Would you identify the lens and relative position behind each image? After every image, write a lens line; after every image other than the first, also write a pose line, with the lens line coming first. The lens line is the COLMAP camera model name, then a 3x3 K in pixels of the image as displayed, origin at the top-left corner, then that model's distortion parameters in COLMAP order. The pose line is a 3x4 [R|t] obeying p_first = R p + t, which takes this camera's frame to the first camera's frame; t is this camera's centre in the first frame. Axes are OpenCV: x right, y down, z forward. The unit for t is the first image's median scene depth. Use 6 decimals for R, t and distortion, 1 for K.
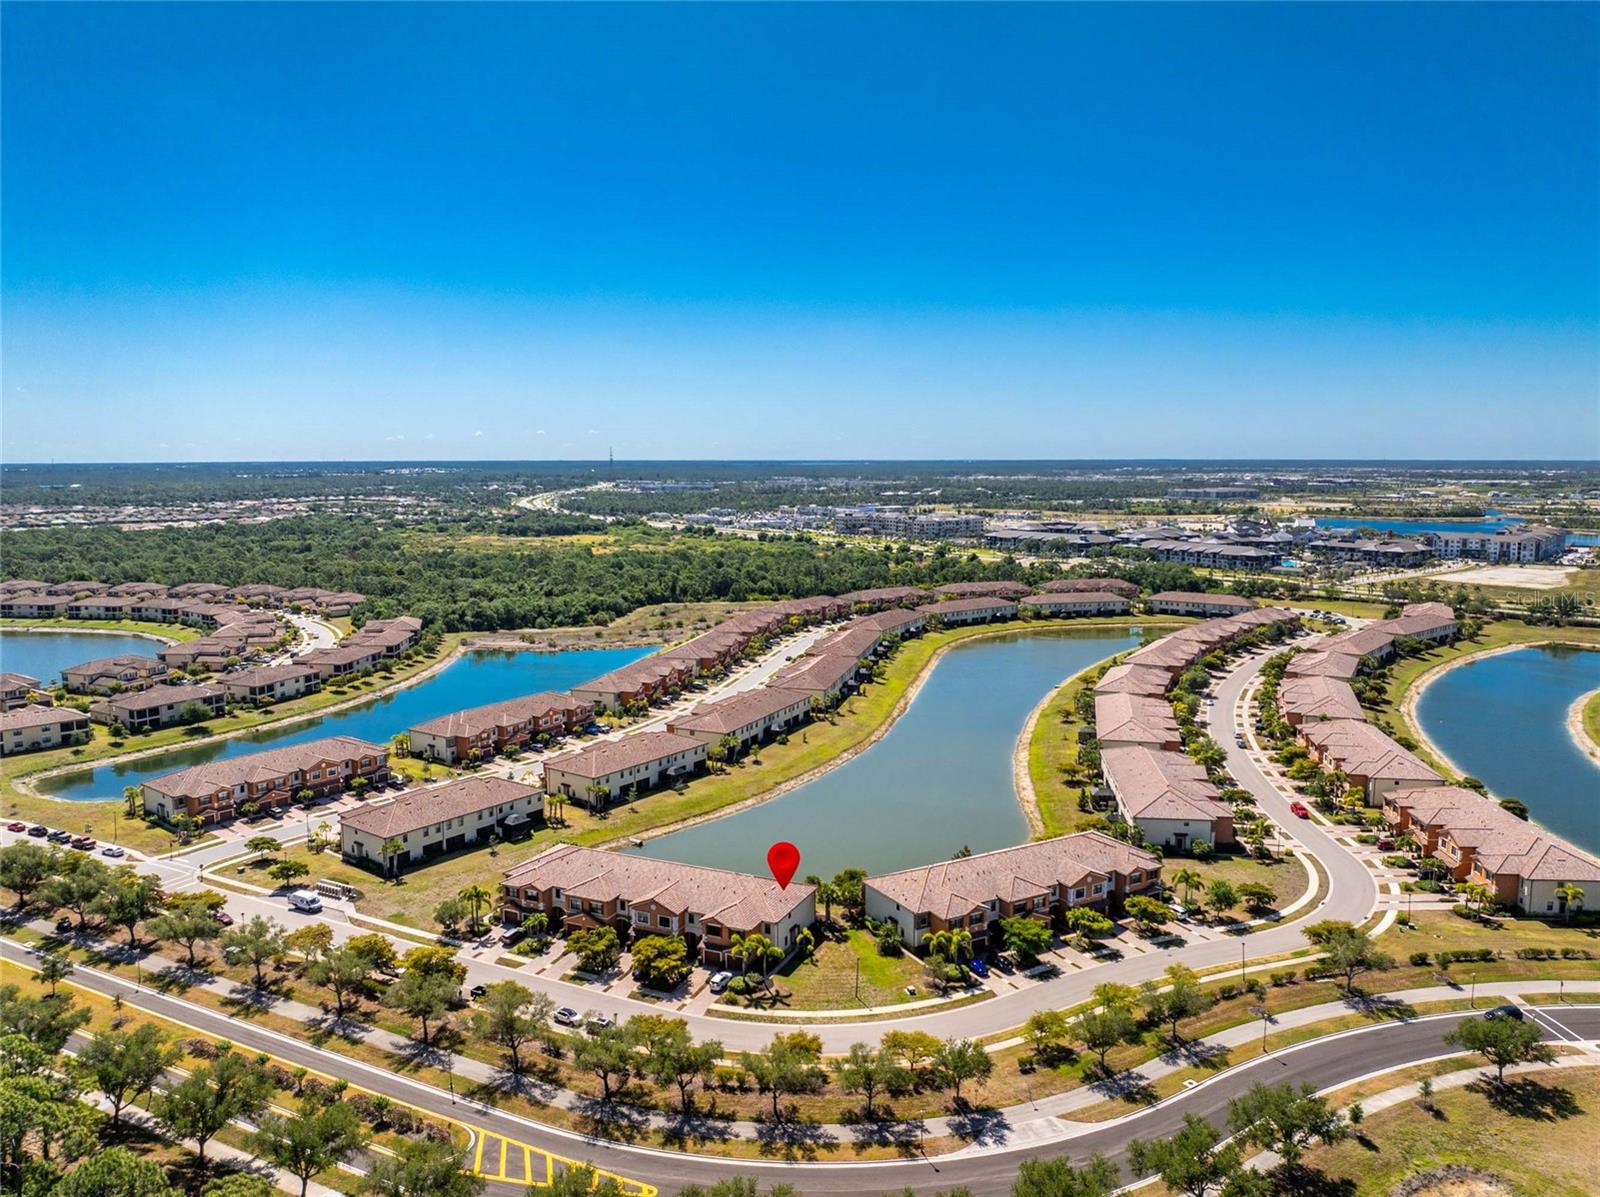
lens RADIAL K [[1125.7, 0, 802.8], [0, 1125.7, 586.6], [0, 0, 1]] dist [-0.049907, 0.016215]
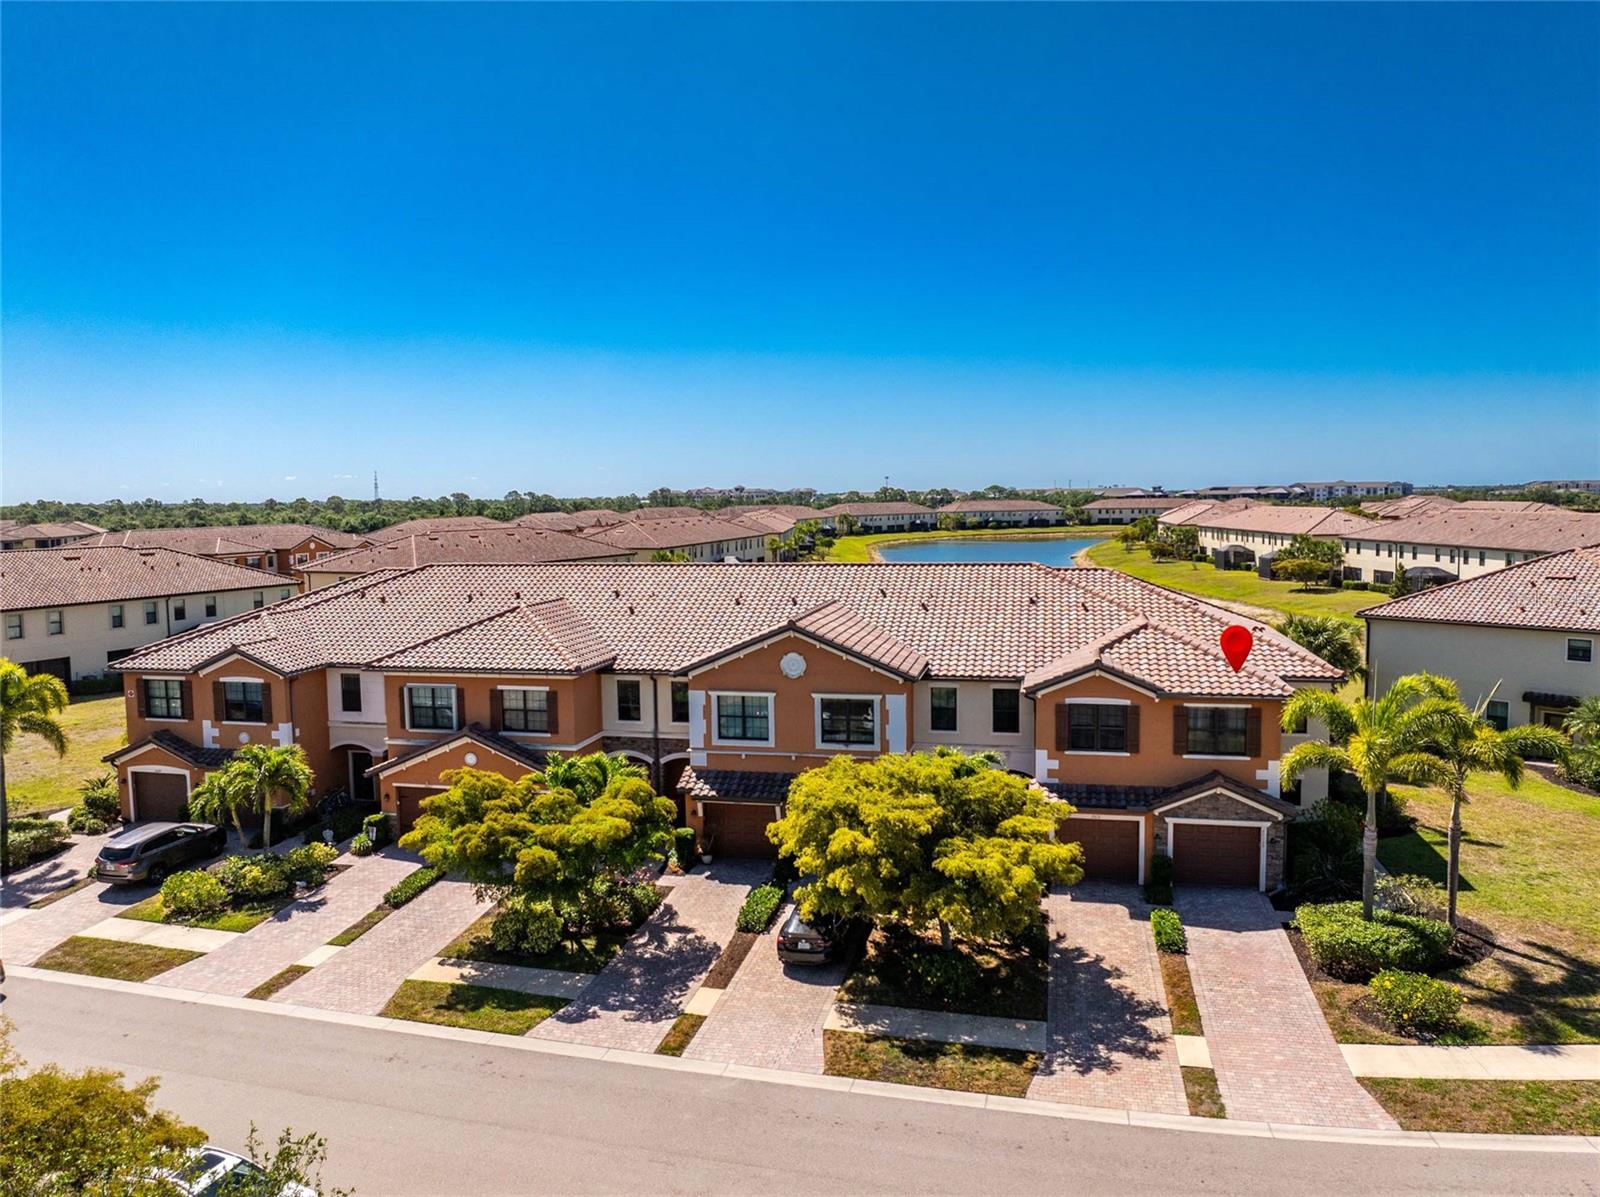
lens RADIAL K [[1125.7, 0, 802.8], [0, 1125.7, 586.6], [0, 0, 1]] dist [-0.049907, 0.016215]
pose [[0.980394, -0.027090, 0.195178, -0.163688], [0.033384, 0.999021, -0.029030, 0.256598], [-0.194200, 0.034977, 0.980338, 0.714238]]
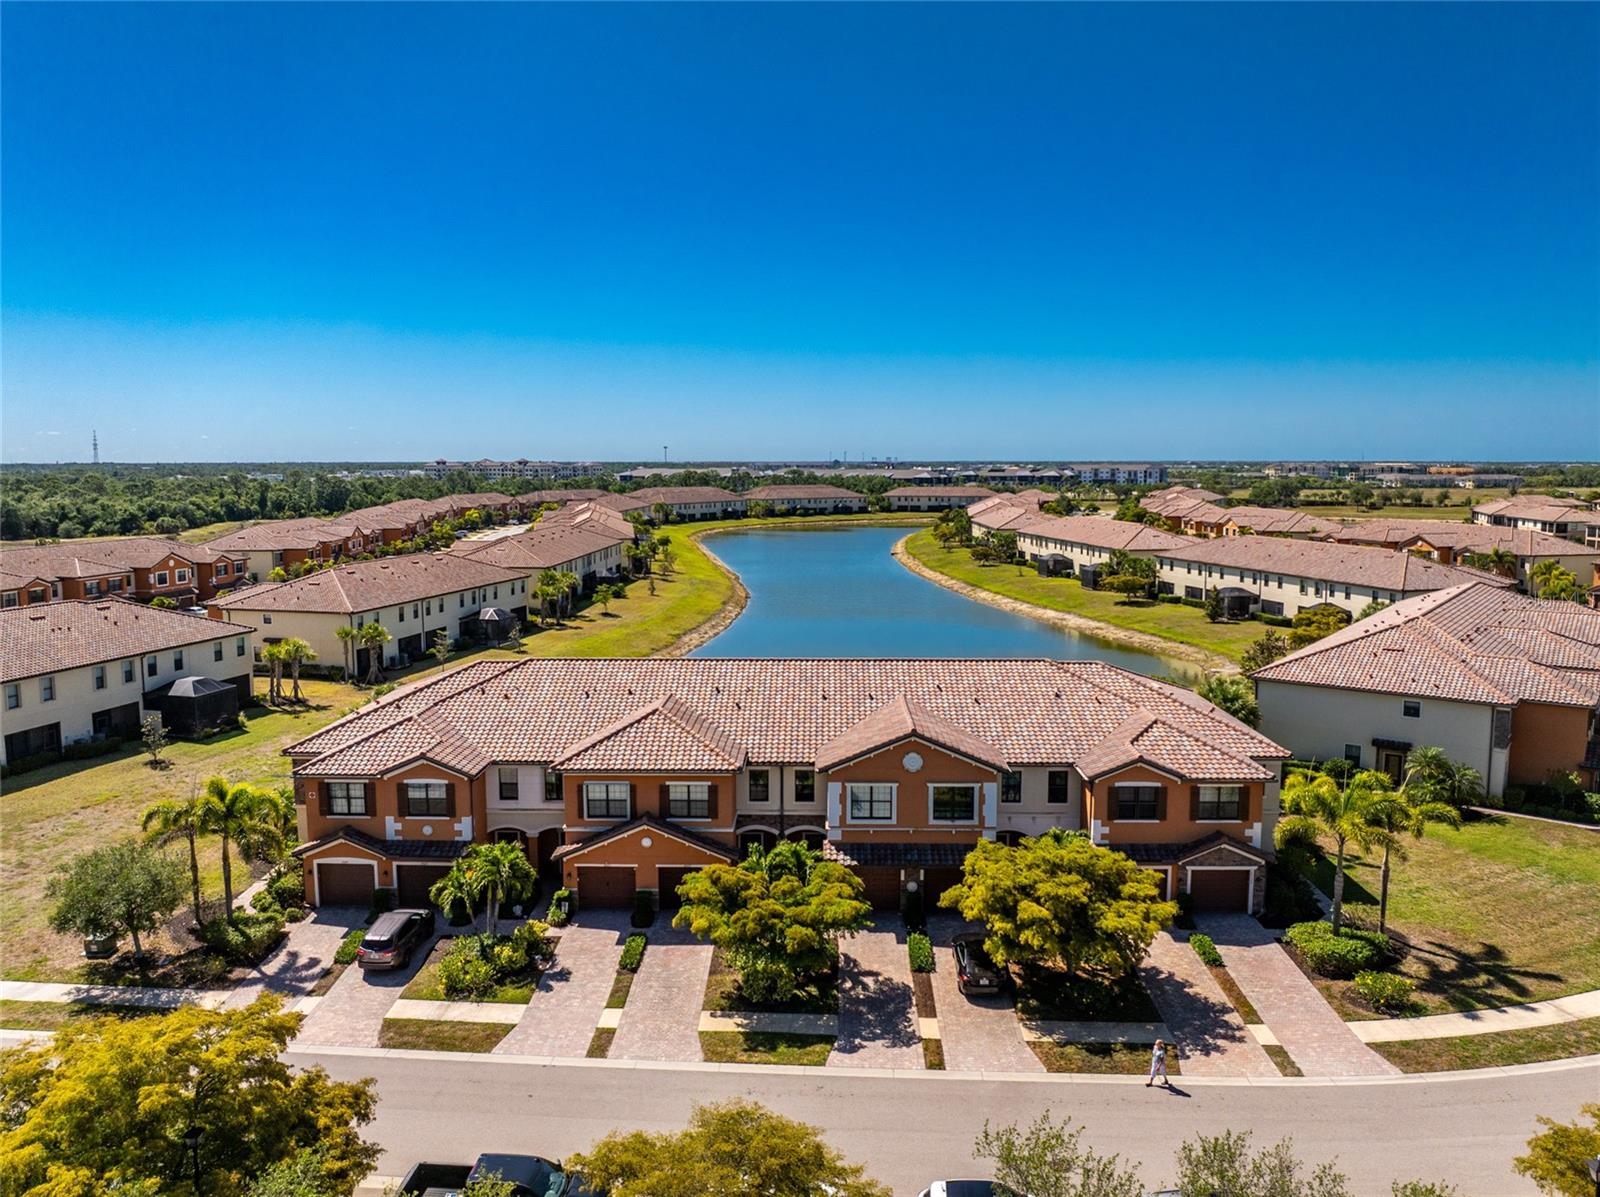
lens RADIAL K [[1138.9, 0, 803.4], [0, 1138.9, 589.5], [0, 0, 1]] dist [-0.041554, 0.001976]
pose [[0.921567, -0.041254, 0.386022, -0.257797], [0.041039, 0.999119, 0.008802, 0.218292], [-0.386045, 0.007731, 0.922447, 0.673062]]
